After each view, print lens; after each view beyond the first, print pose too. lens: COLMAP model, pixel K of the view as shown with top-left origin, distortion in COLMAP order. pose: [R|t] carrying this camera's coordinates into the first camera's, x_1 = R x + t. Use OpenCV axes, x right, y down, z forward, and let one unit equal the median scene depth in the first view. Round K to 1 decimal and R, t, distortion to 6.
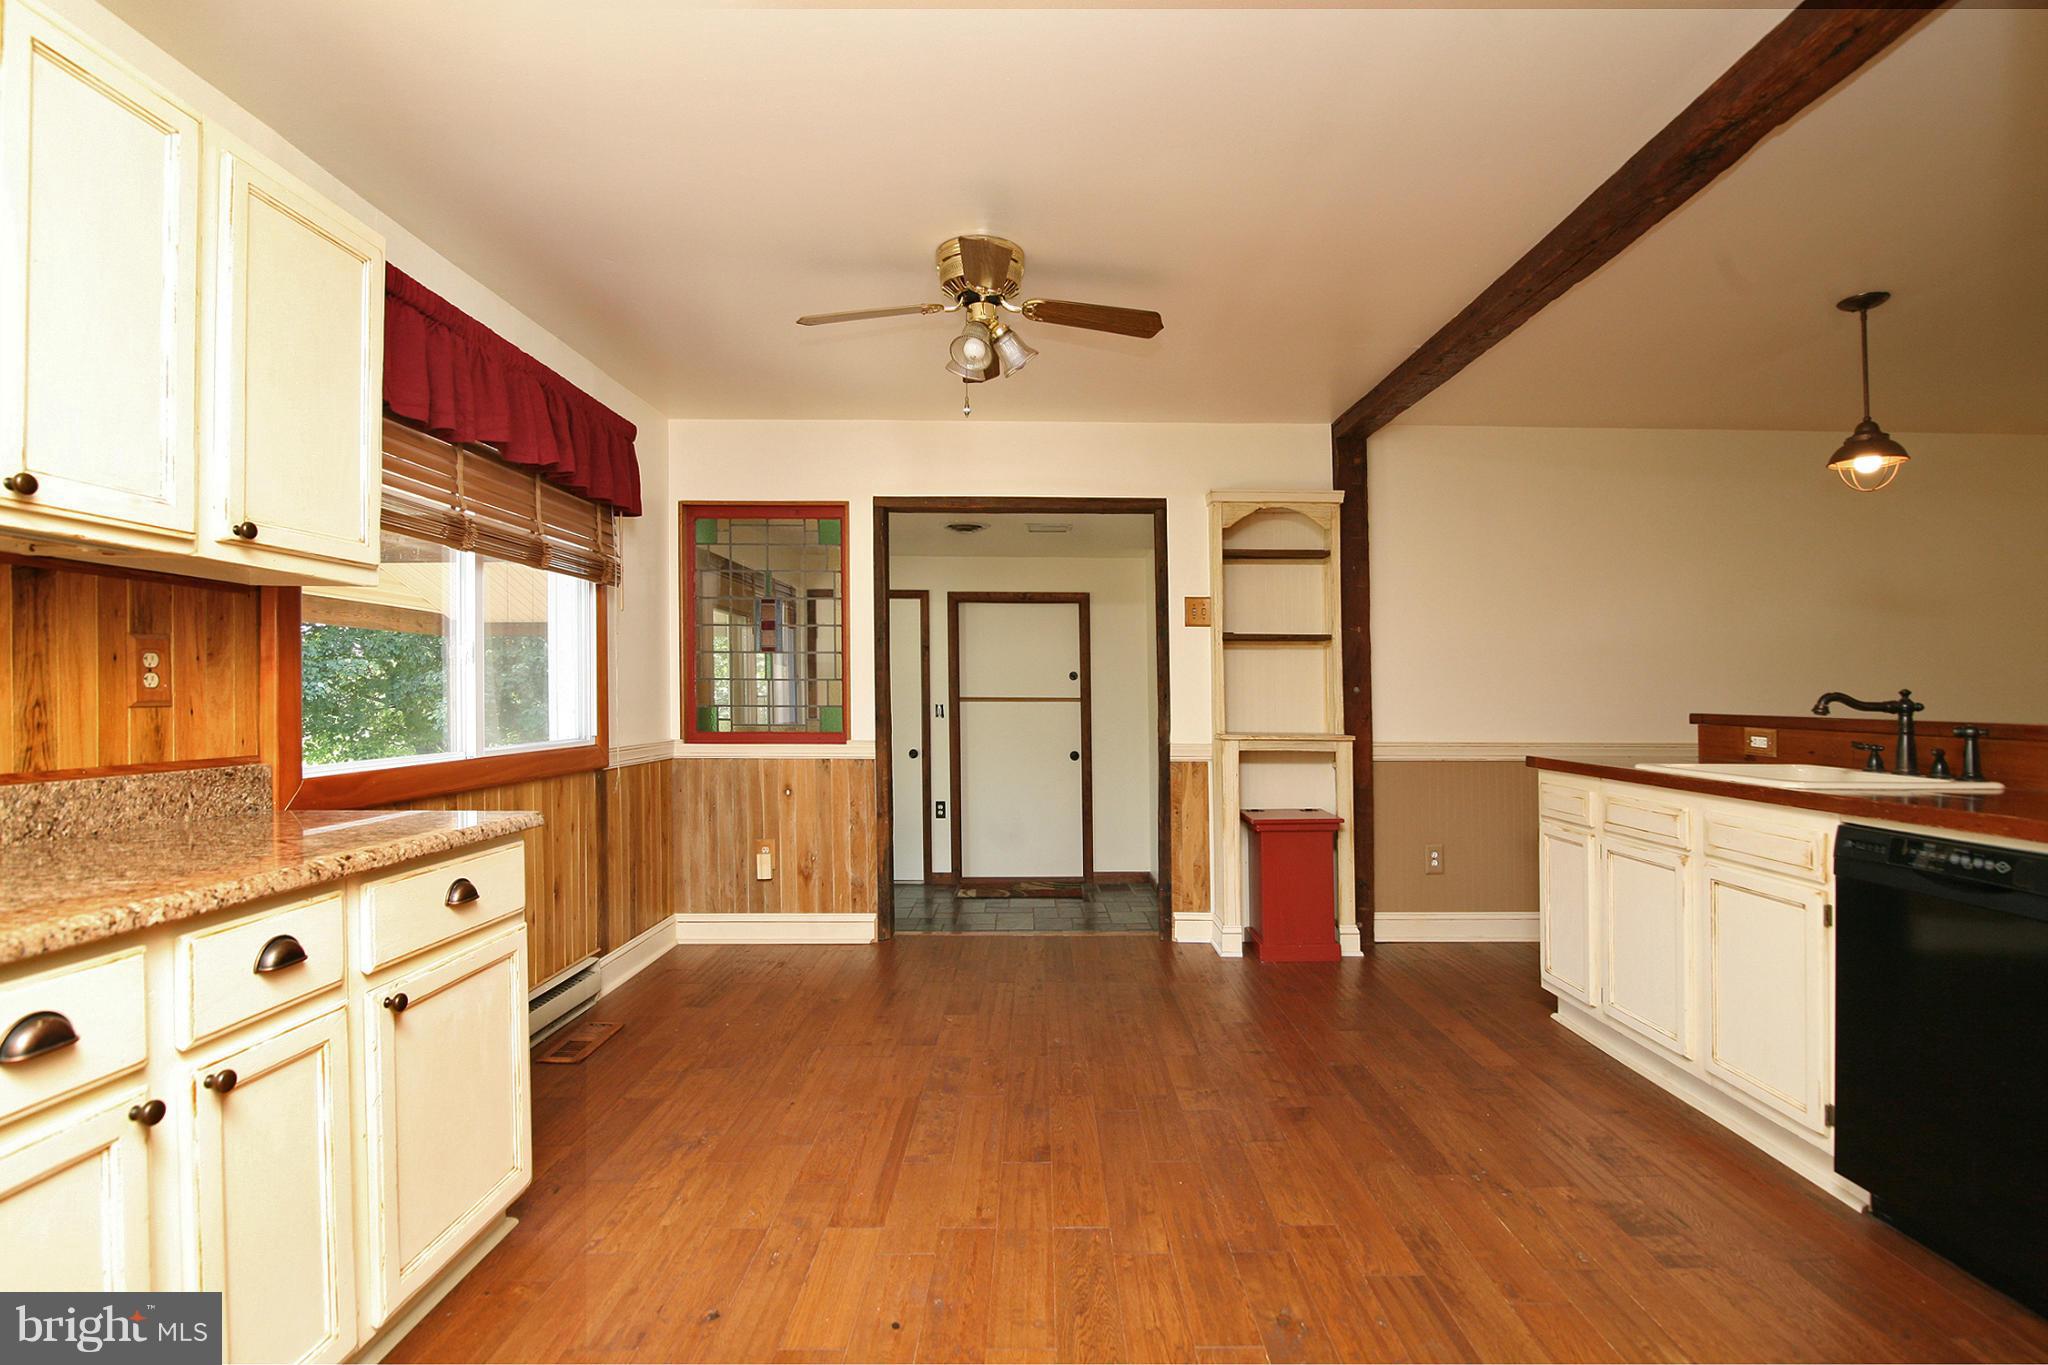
lens RADIAL K [[887.3, 0, 1024.0], [0, 887.3, 682.5], [0, 0, 1]] dist [-0.001551, -0.000801]
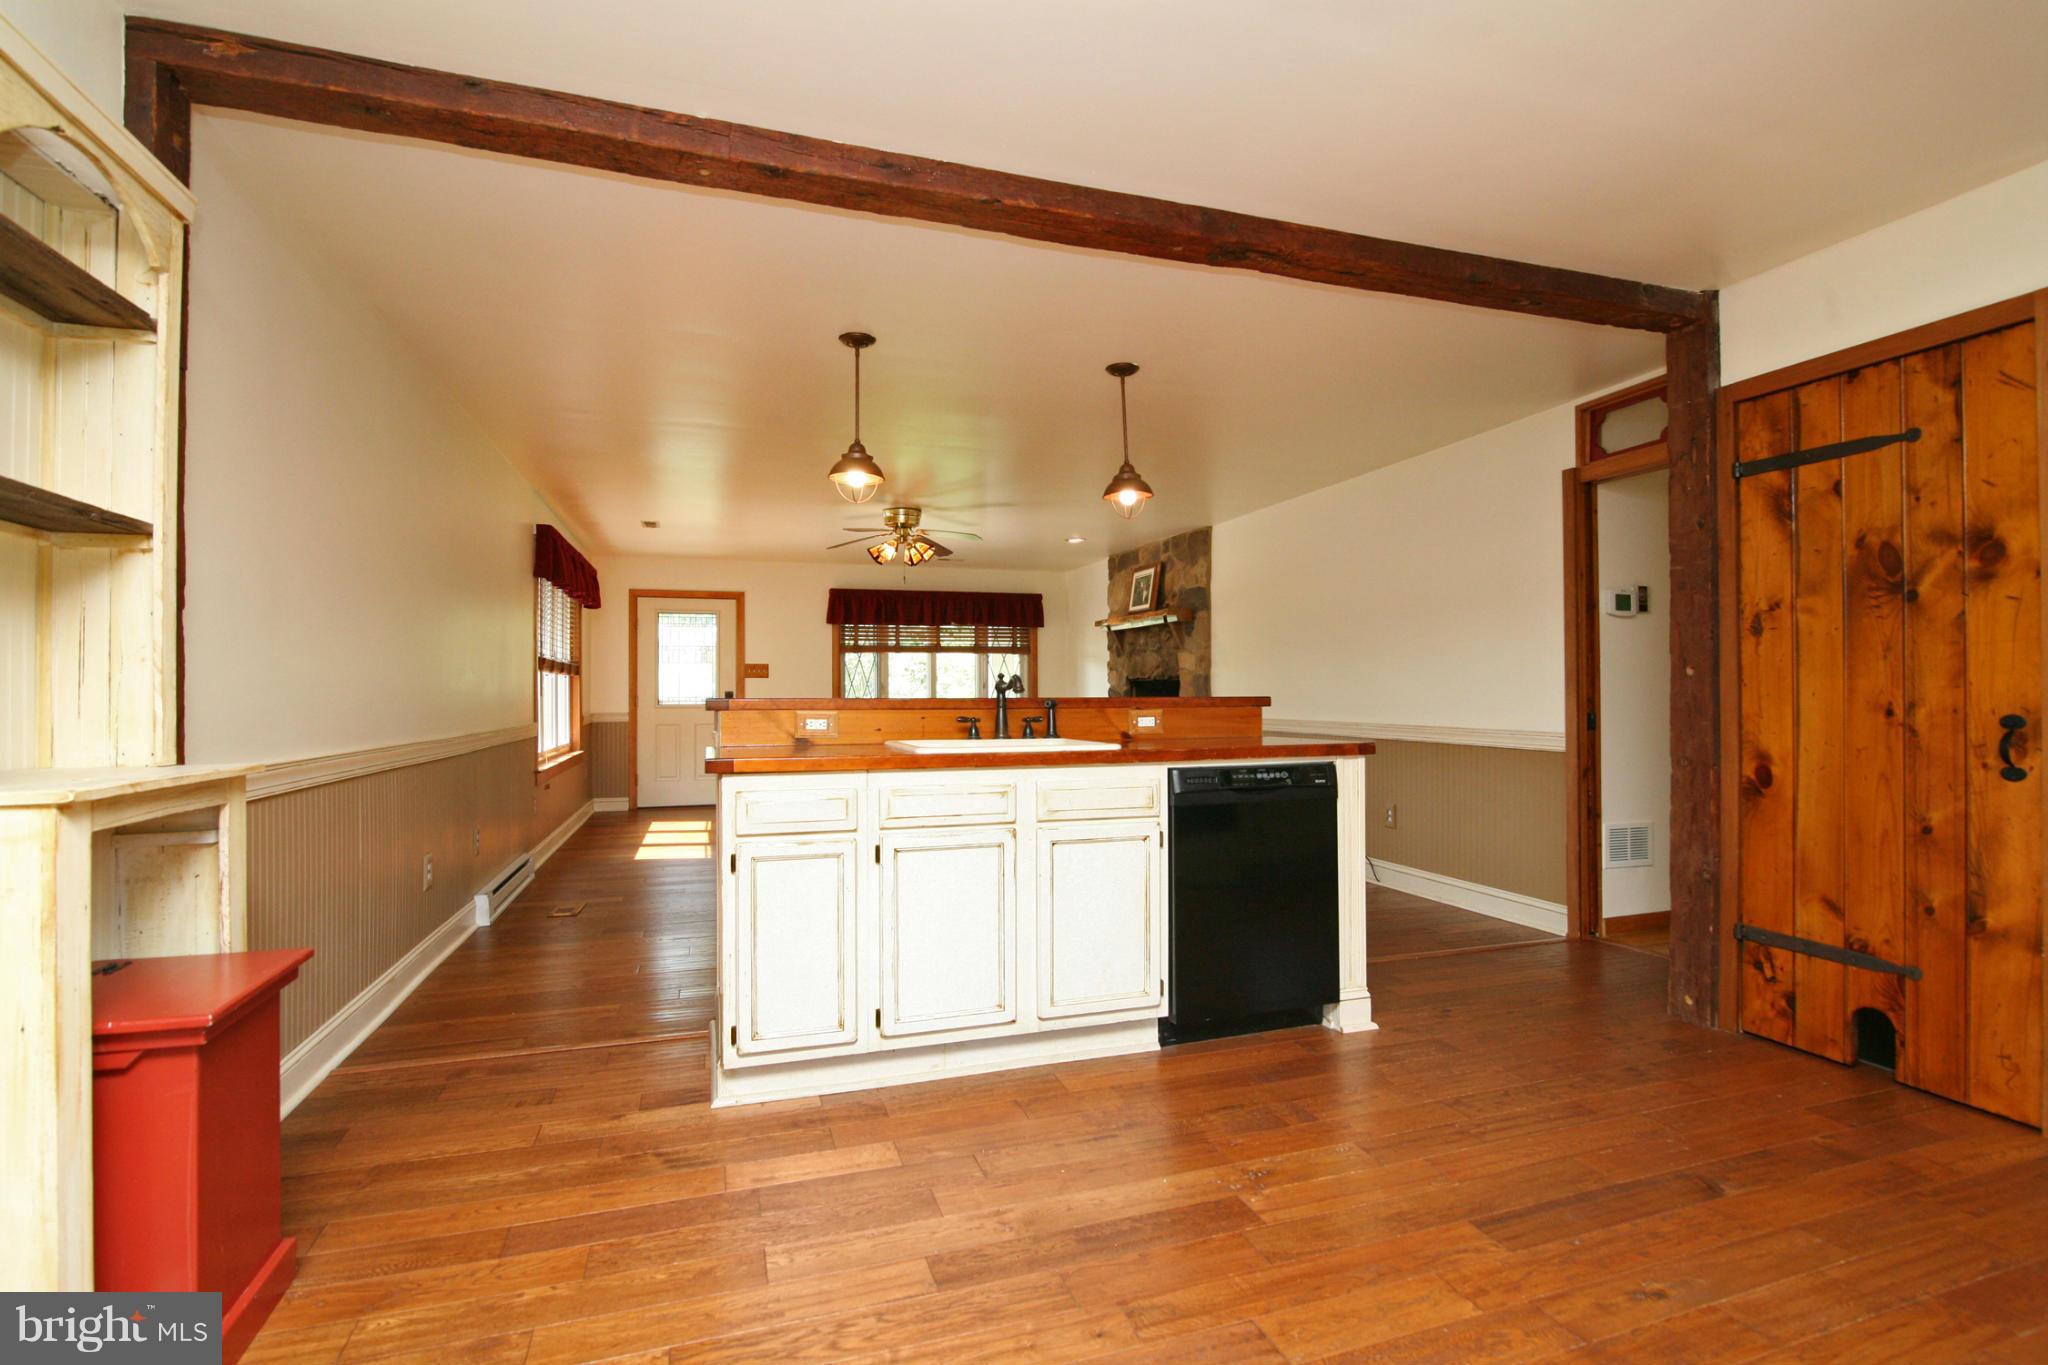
lens RADIAL K [[960.7, 0, 1024.0], [0, 960.7, 682.5], [0, 0, 1]] dist [-0.000791, -0.000160]
pose [[-0.319426, 0.007186, 0.947584, -0.370488], [-0.012547, 0.999852, -0.011812, 0.039686], [-0.947528, -0.015663, -0.319289, 1.487417]]
